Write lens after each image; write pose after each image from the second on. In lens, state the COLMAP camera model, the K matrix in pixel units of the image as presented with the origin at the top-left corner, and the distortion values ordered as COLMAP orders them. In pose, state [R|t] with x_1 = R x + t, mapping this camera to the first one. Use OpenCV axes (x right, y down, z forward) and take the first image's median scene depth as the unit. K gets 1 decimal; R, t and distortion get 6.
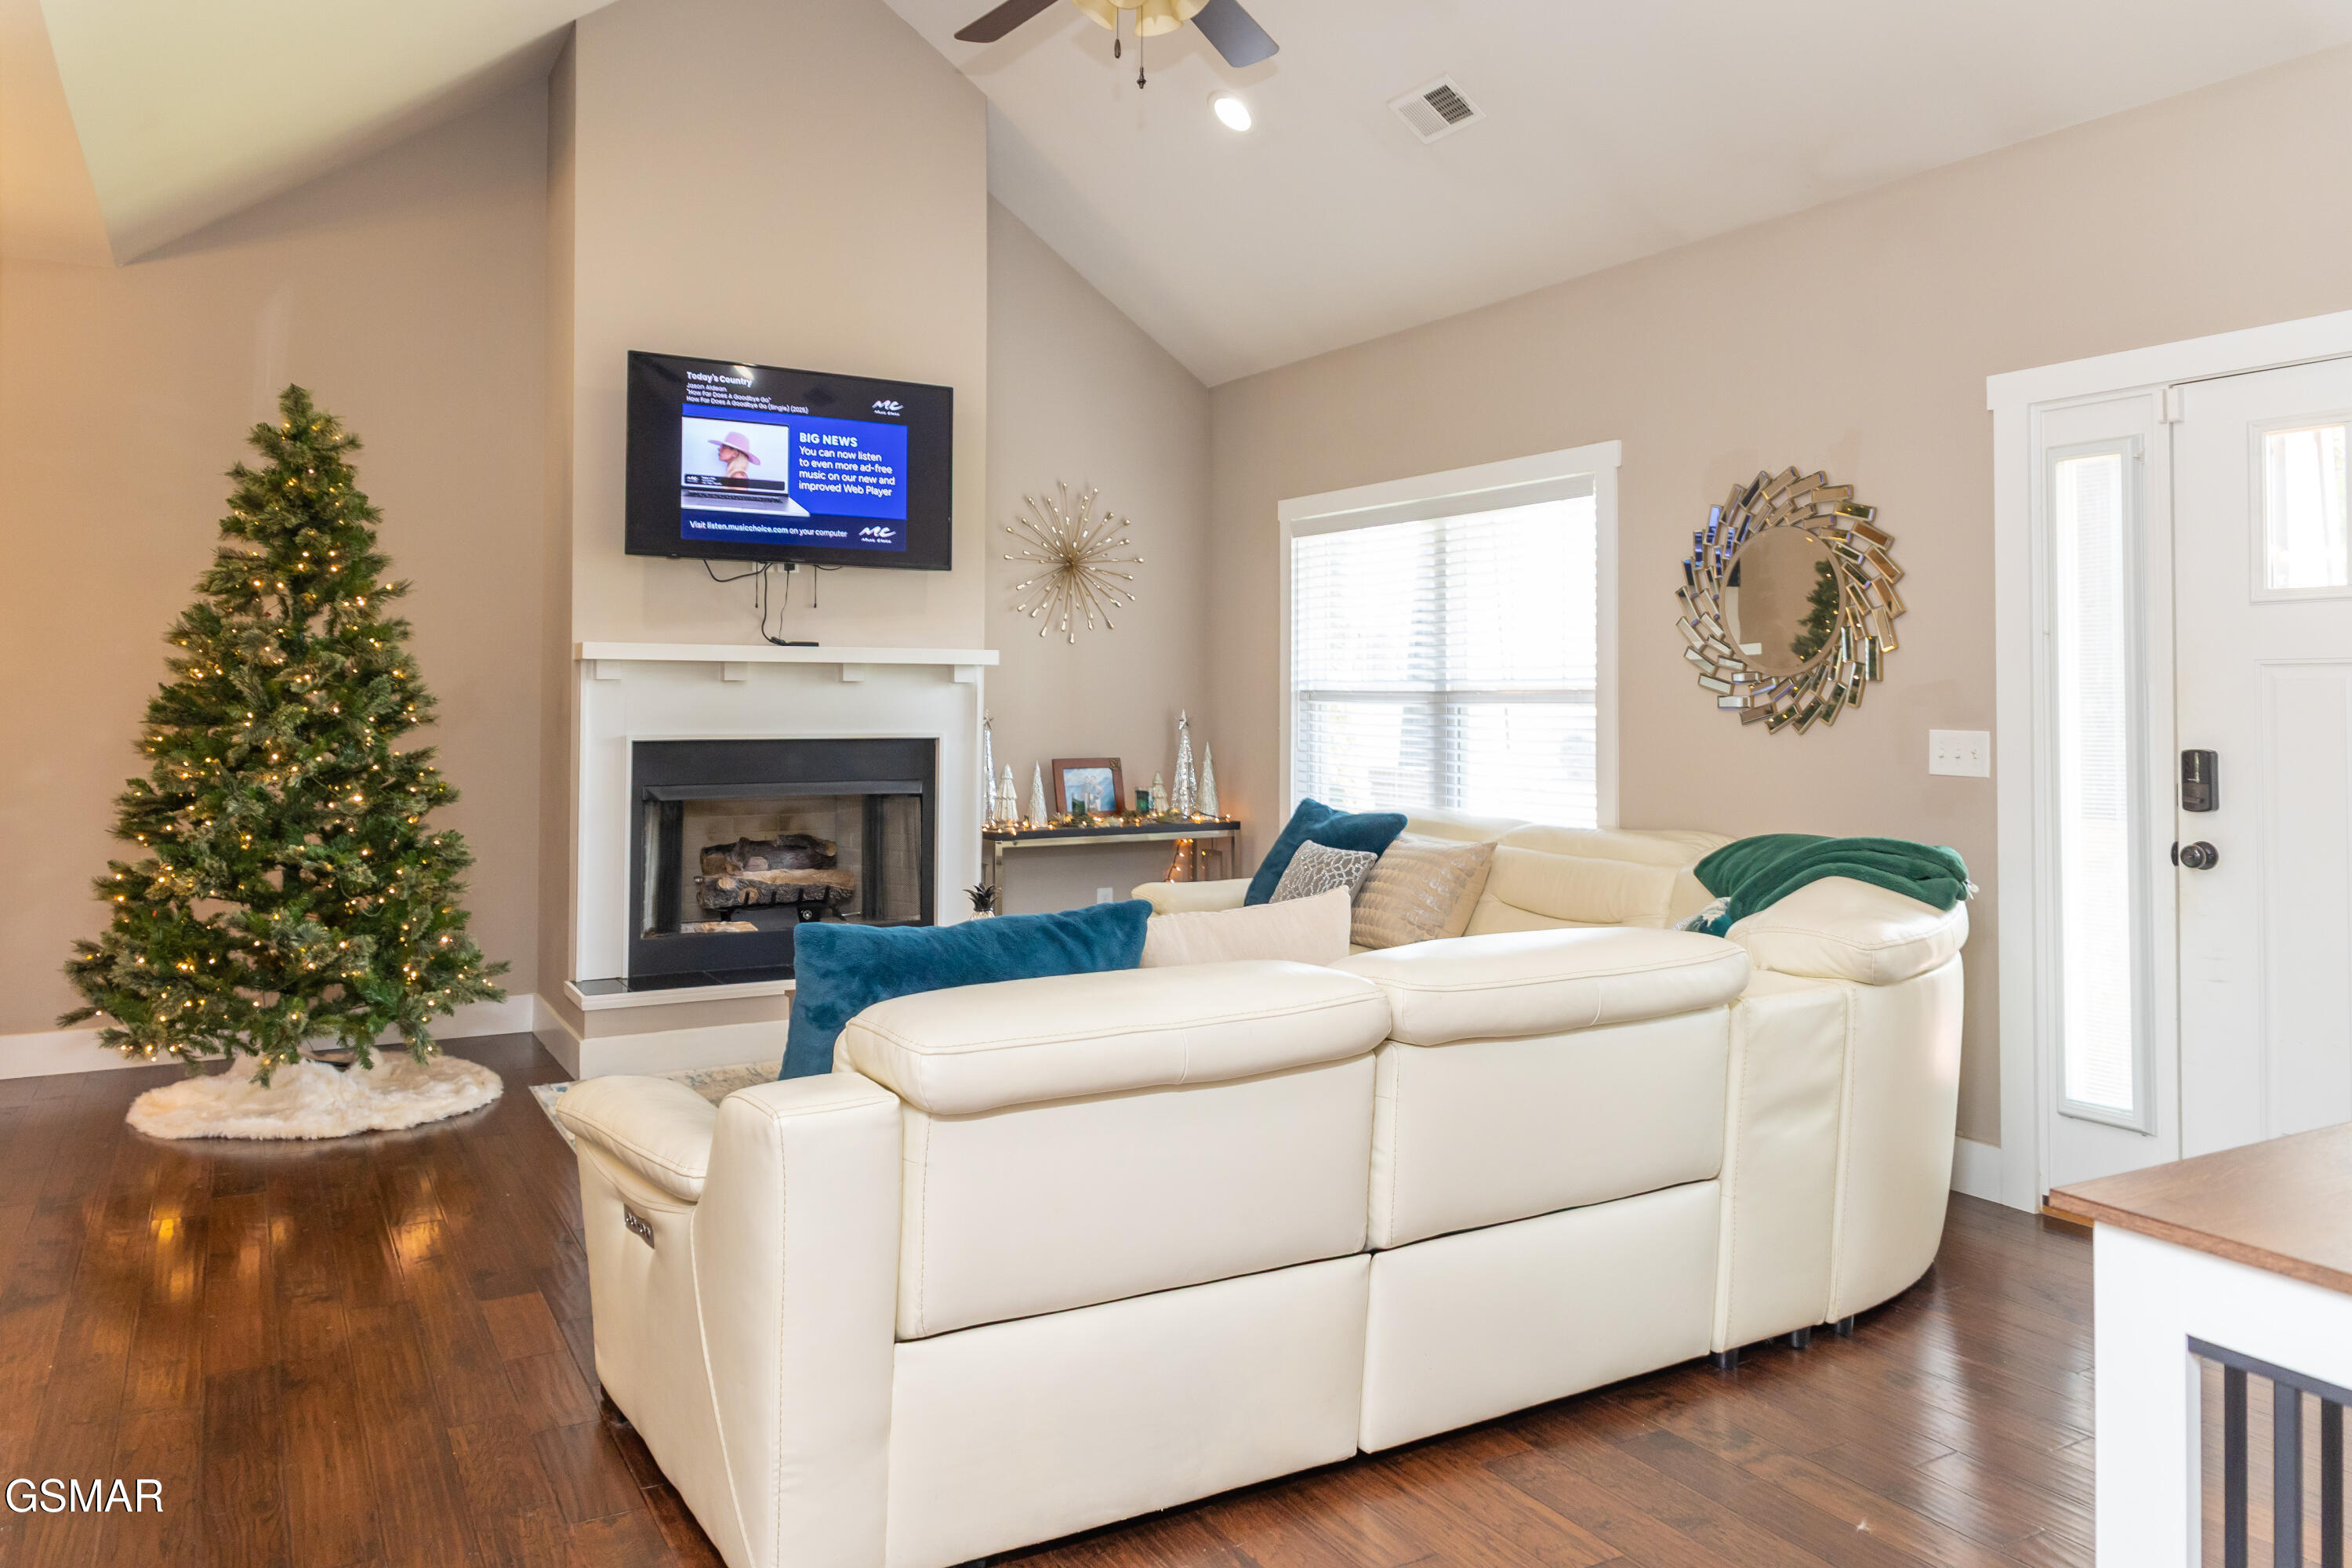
lens RADIAL K [[1638.2, 0, 1174.5], [0, 1638.2, 645.8], [0, 0, 1]] dist [-0.000239, -0.000095]
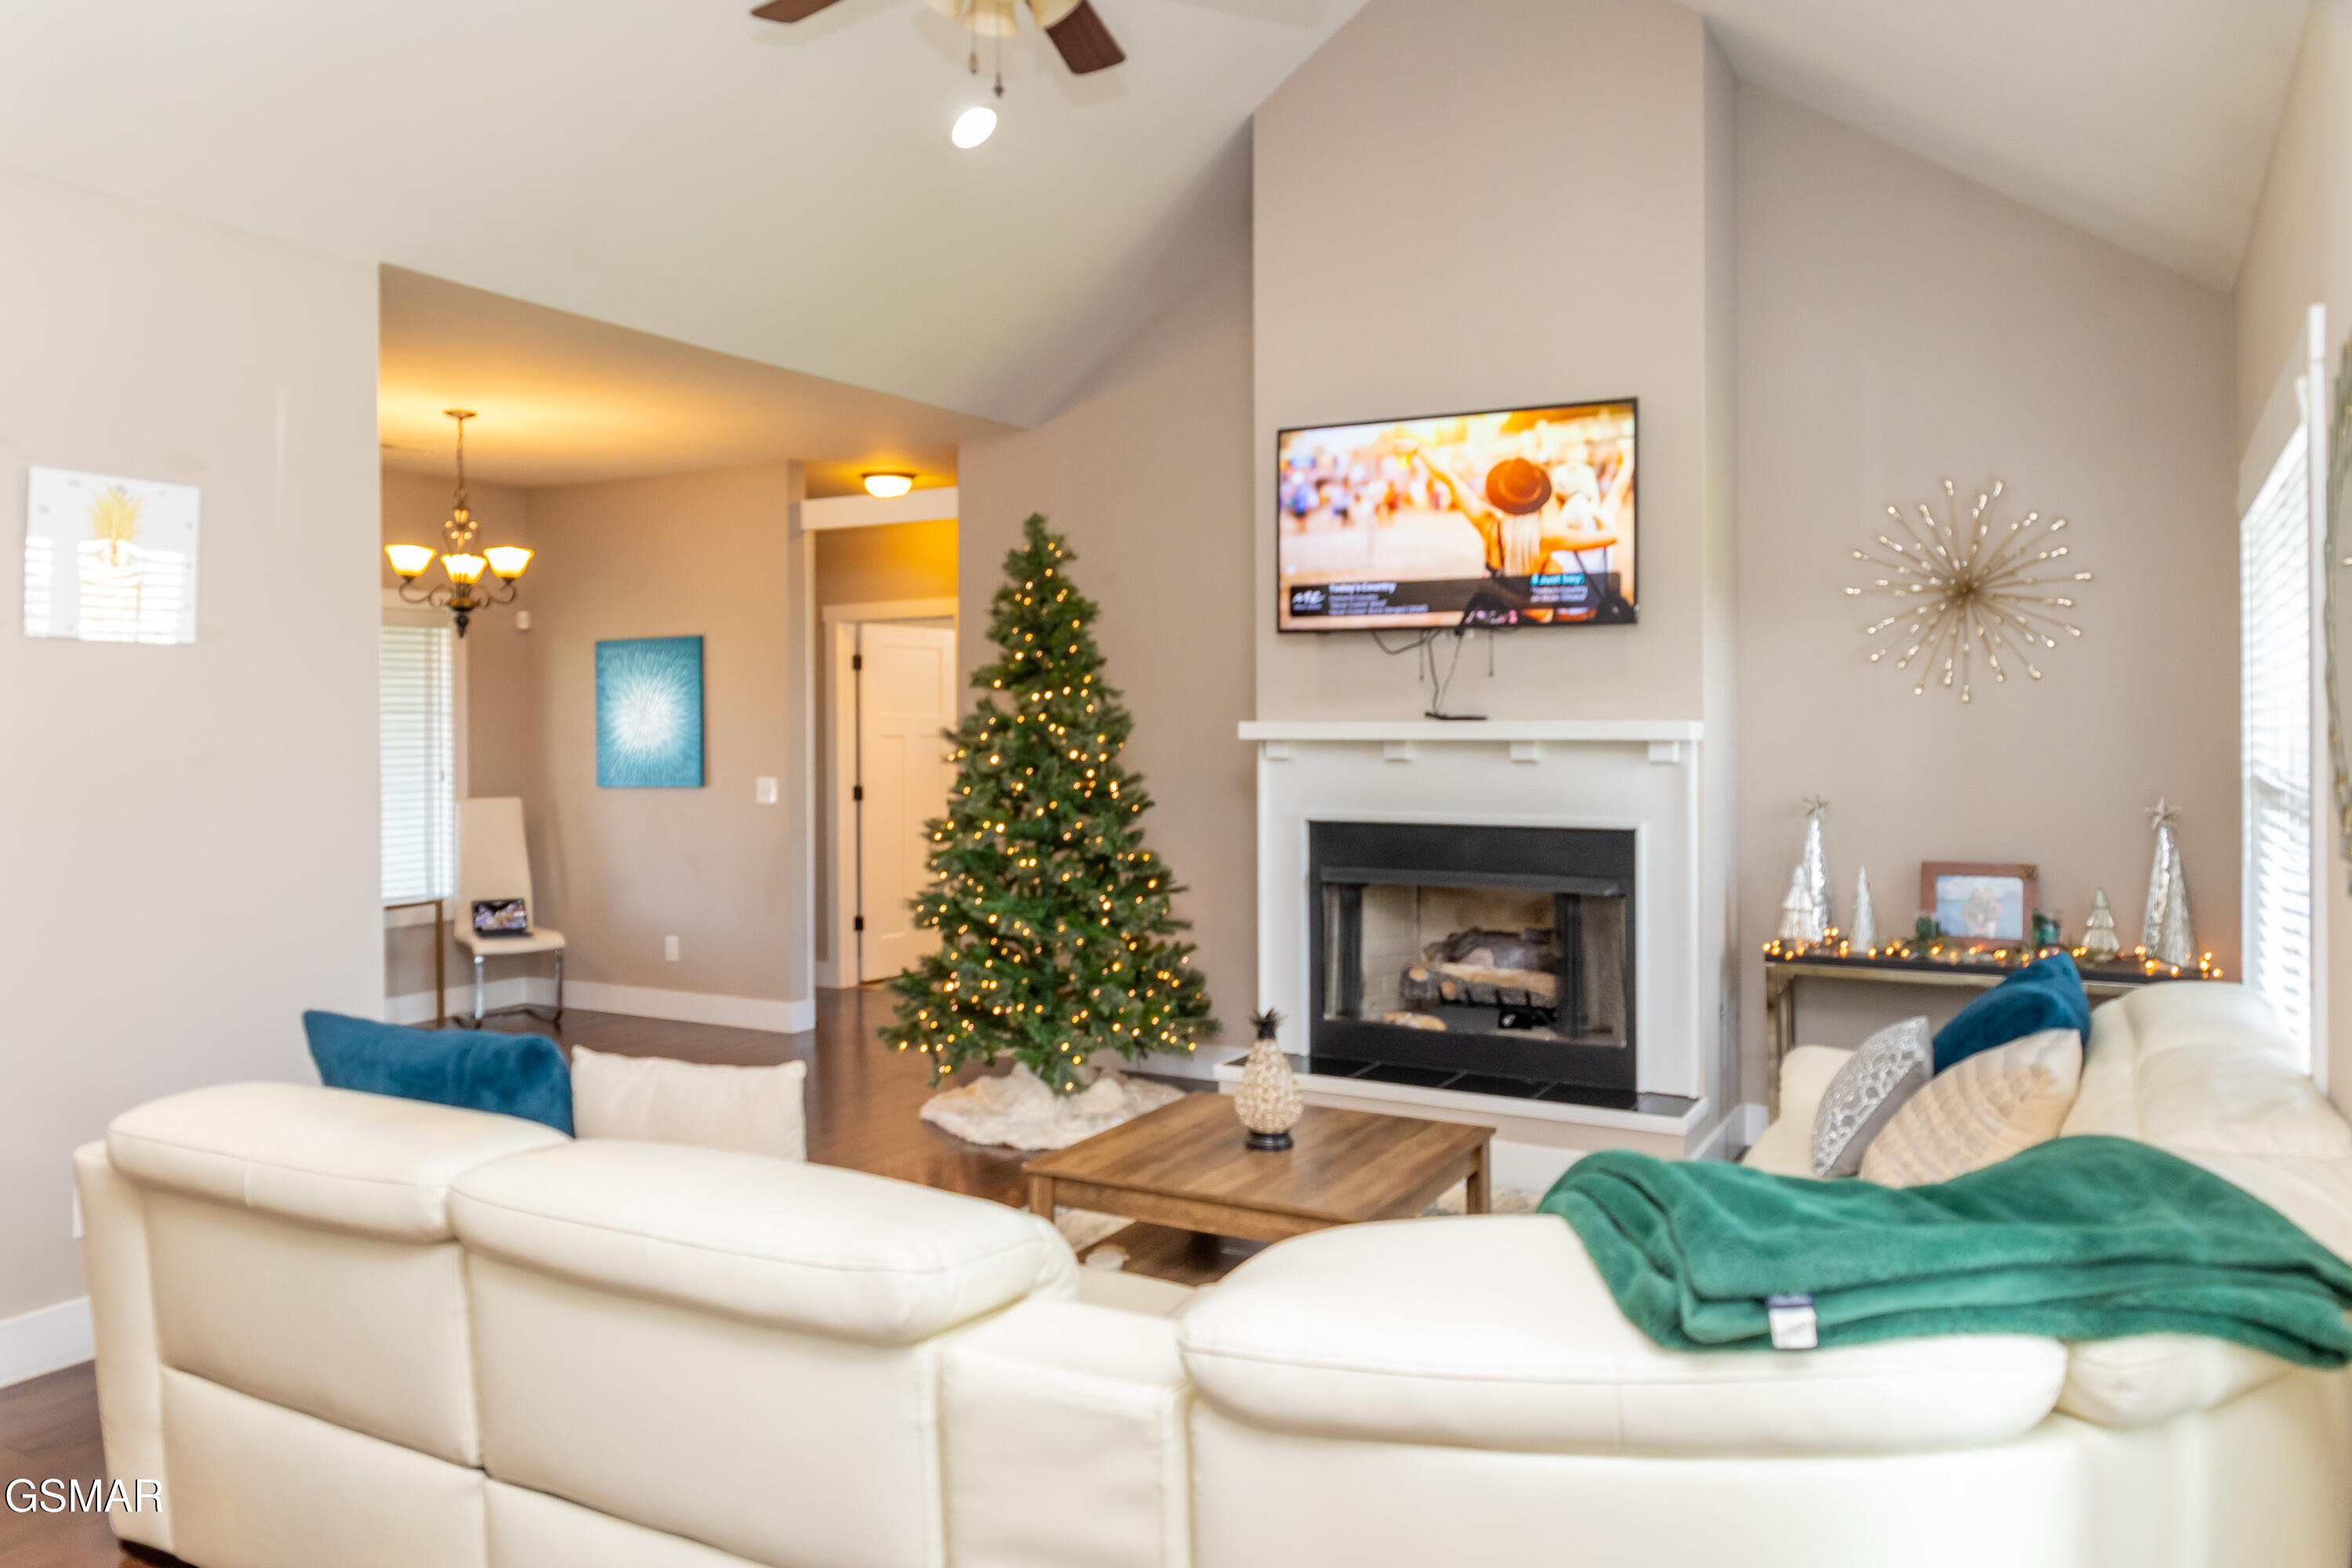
lens RADIAL K [[1665.1, 0, 1173.8], [0, 1665.1, 730.5], [0, 0, 1]] dist [-0.001105, 0.000650]
pose [[0.502286, -0.004477, -0.864690, 0.492154], [0.032467, 0.999379, 0.013685, -0.012322], [0.864092, -0.034948, 0.502120, 0.413233]]
